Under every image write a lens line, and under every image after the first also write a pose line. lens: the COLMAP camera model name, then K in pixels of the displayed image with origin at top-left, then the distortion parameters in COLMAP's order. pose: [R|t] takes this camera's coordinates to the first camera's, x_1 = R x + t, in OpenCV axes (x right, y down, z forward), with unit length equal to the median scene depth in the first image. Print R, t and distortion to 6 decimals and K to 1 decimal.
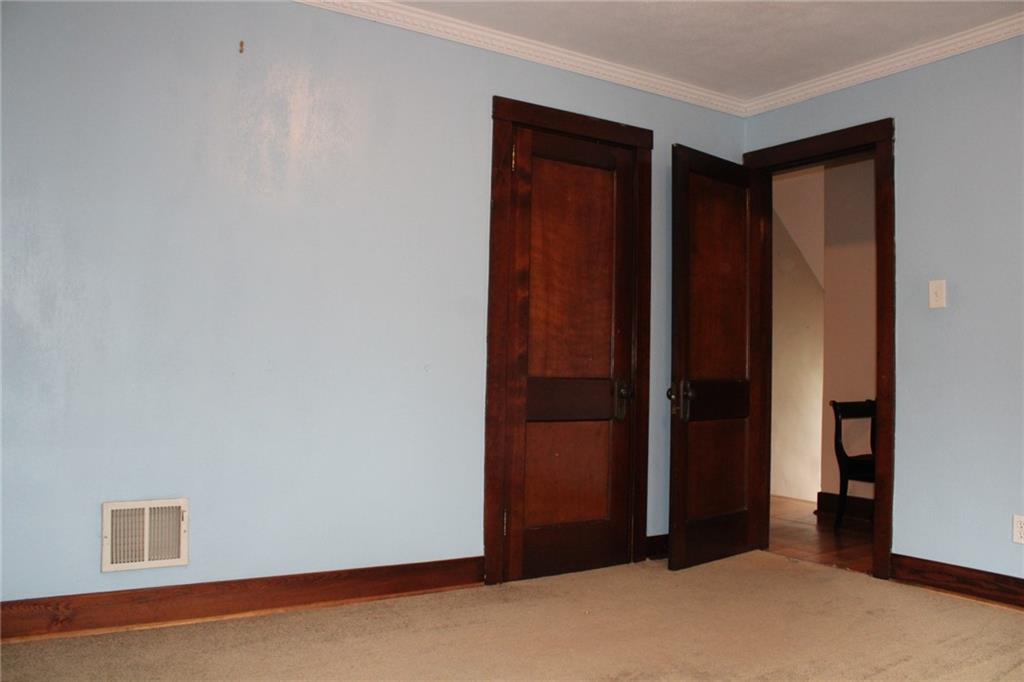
lens RADIAL K [[849.8, 0, 512.0], [0, 849.8, 341.0], [0, 0, 1]] dist [-0.174411, 0.167693]
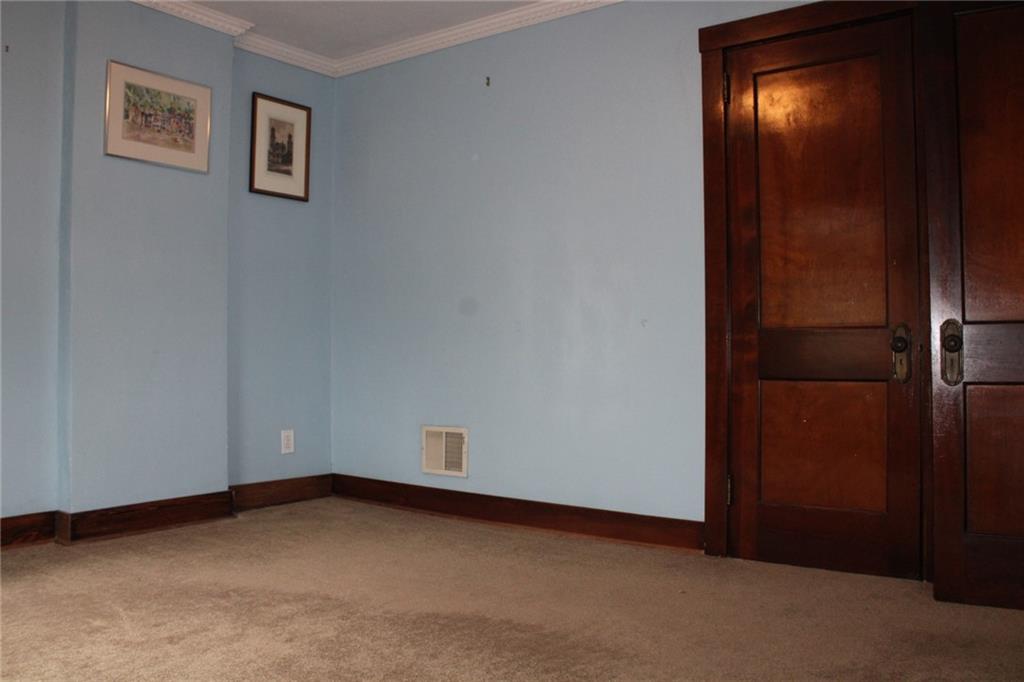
lens RADIAL K [[849.8, 0, 512.0], [0, 849.8, 341.0], [0, 0, 1]] dist [-0.174411, 0.167693]
pose [[0.349046, -0.033706, -0.936499, 0.752203], [0.040635, 0.998957, -0.020808, 0.064953], [0.936224, -0.030791, 0.350052, 0.475750]]
